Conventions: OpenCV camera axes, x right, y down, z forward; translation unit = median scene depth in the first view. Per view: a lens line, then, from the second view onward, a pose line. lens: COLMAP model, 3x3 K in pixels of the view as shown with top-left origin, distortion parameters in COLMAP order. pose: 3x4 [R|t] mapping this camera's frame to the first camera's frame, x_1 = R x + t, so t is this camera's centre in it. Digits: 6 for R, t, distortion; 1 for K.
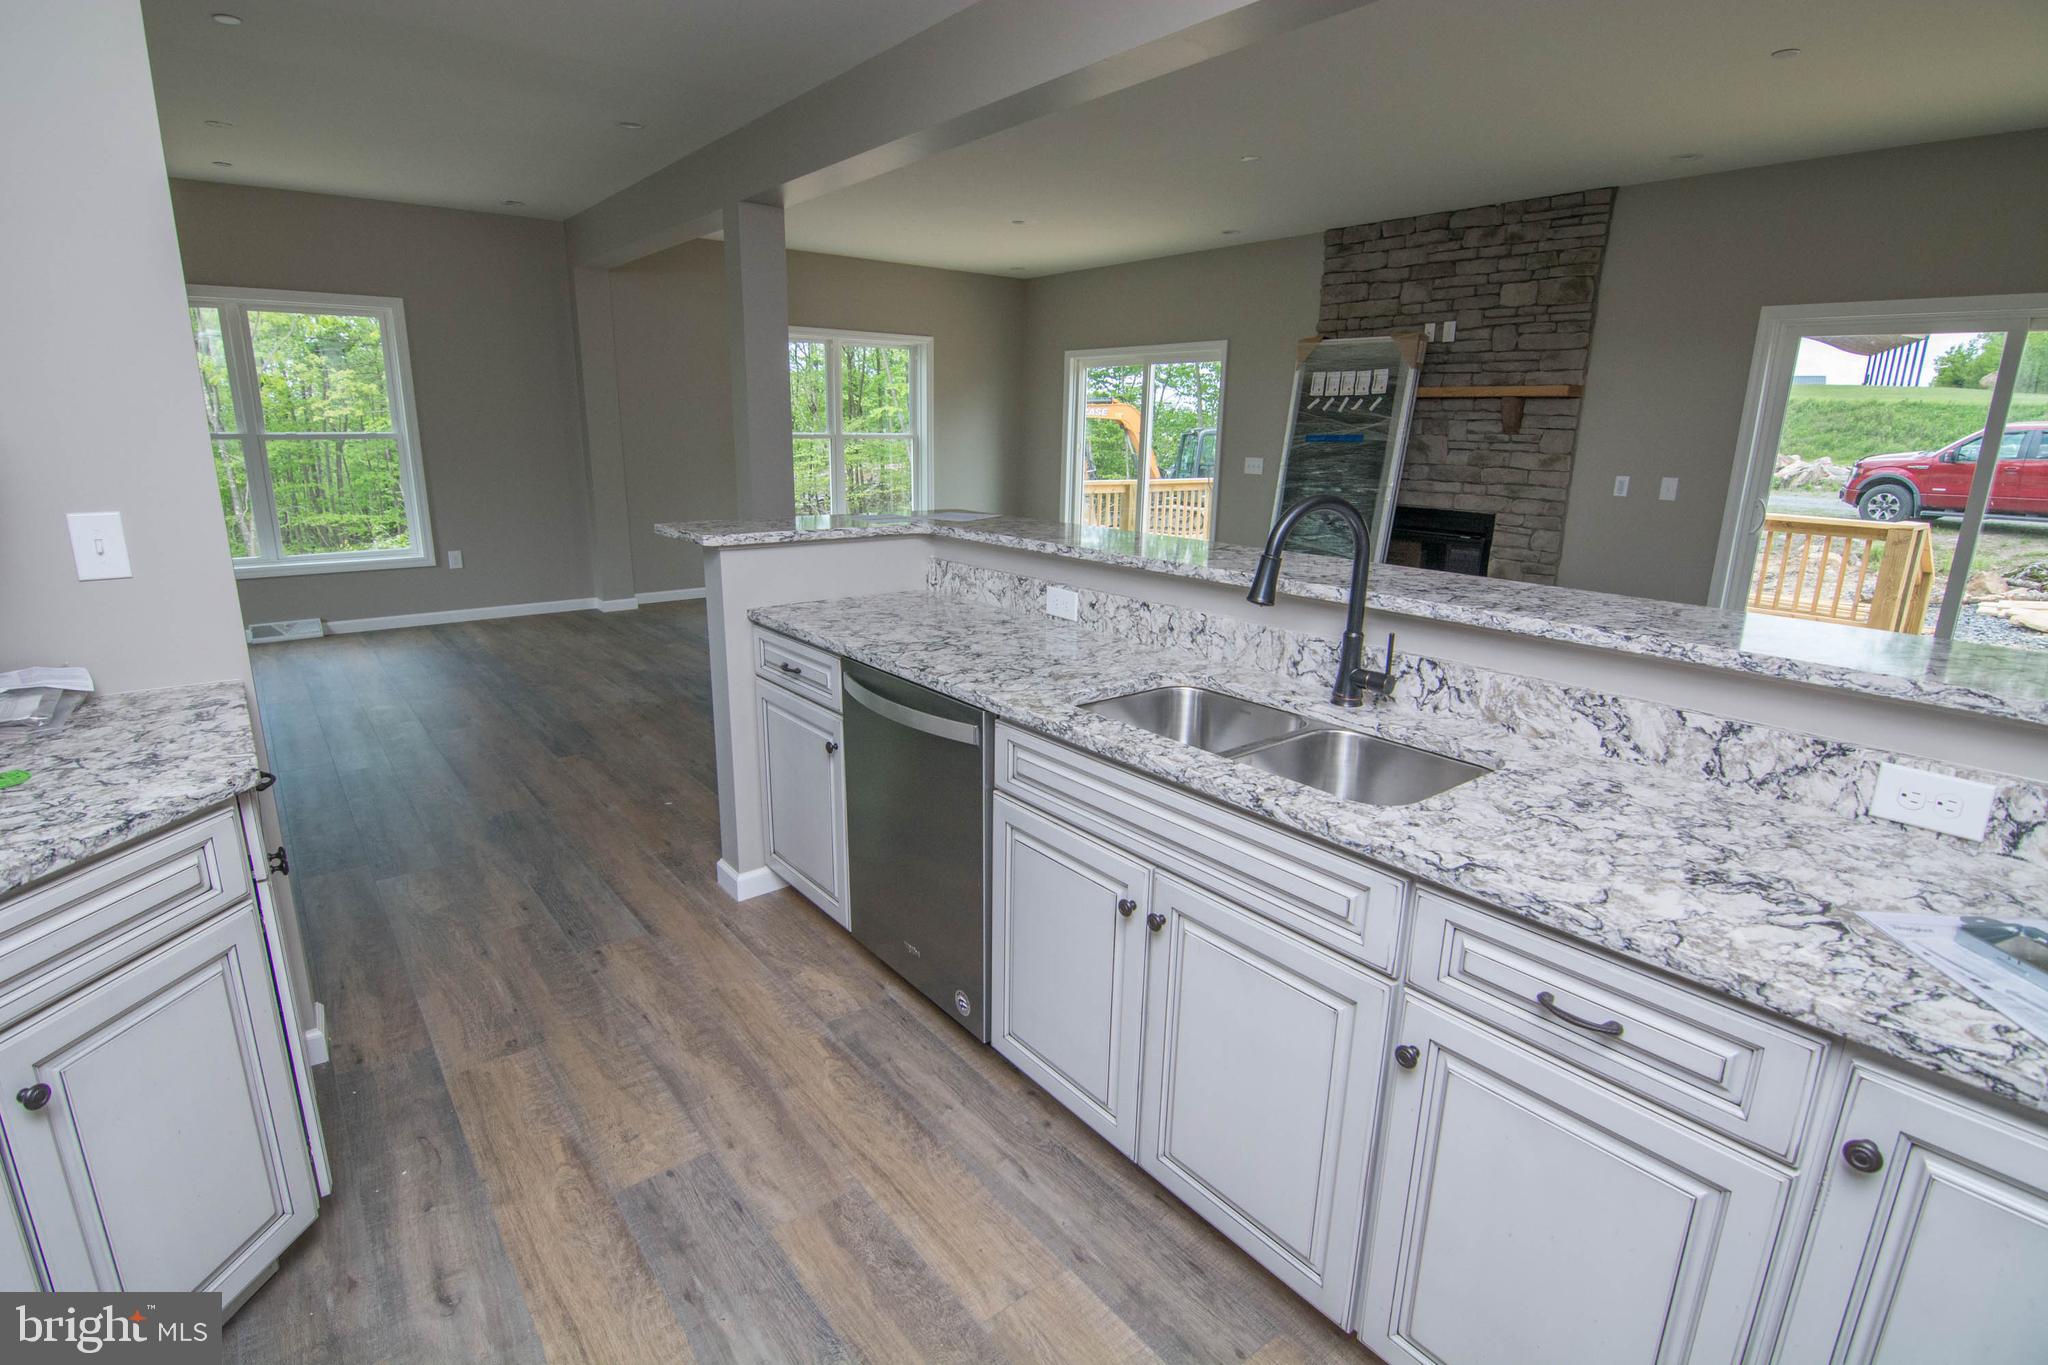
lens RADIAL K [[1000.7, 0, 1000.3], [0, 1000.7, 687.2], [0, 0, 1]] dist [-0.001541, -0.013488]
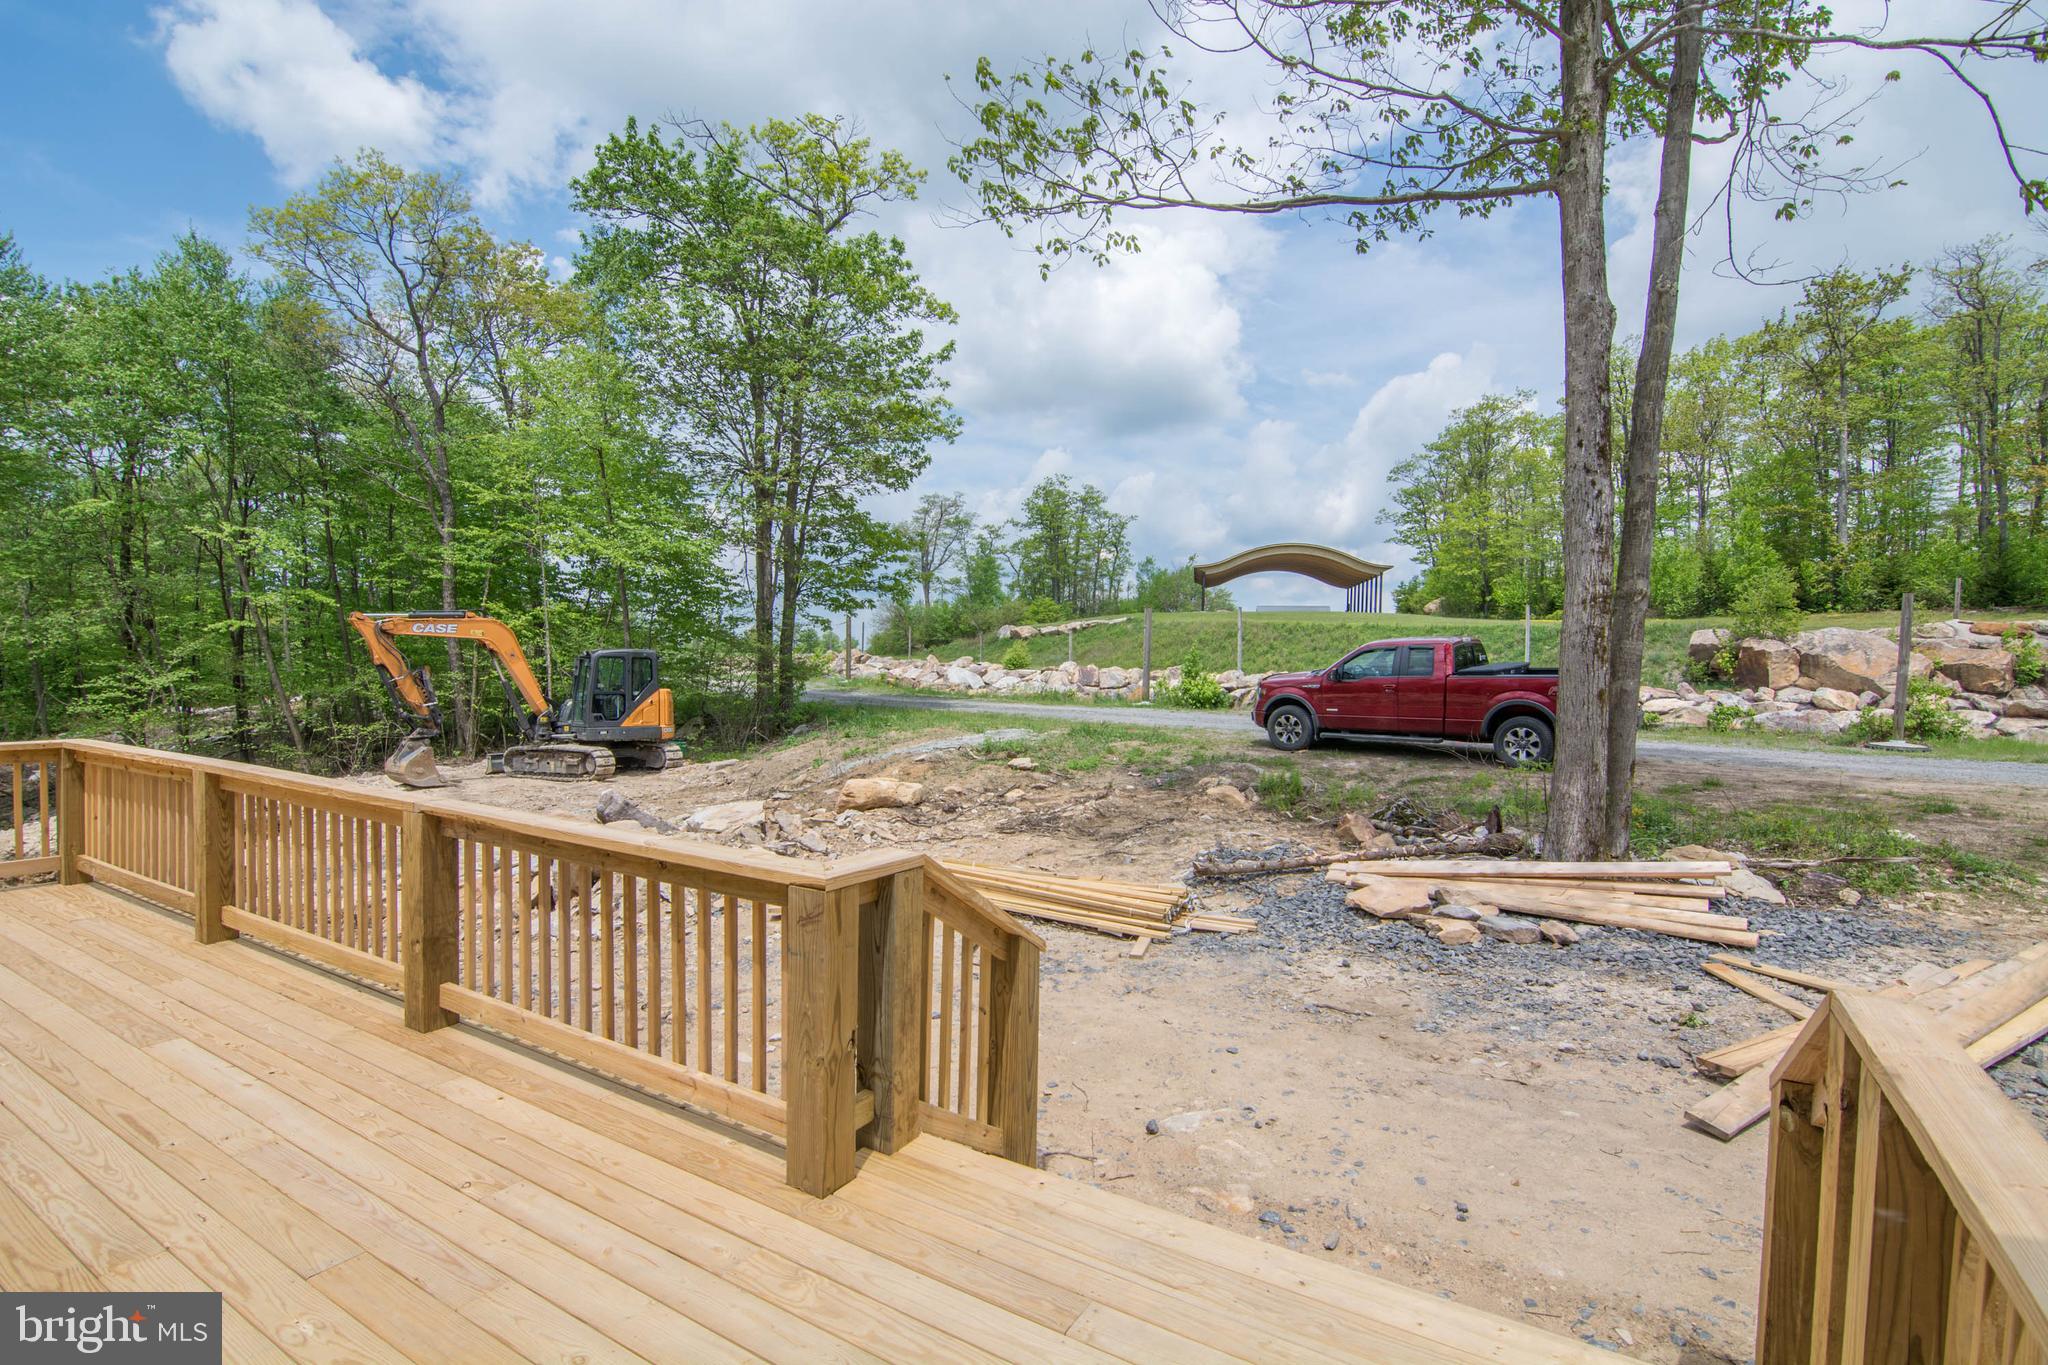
lens RADIAL K [[995.4, 0, 1024.0], [0, 995.4, 682.5], [0, 0, 1]] dist [-0.007080, -0.011625]
pose [[0.935188, -0.011665, 0.353960, 0.350254], [0.088805, 0.975250, -0.202488, -0.061808], [-0.342837, 0.220798, 0.913078, 0.242604]]
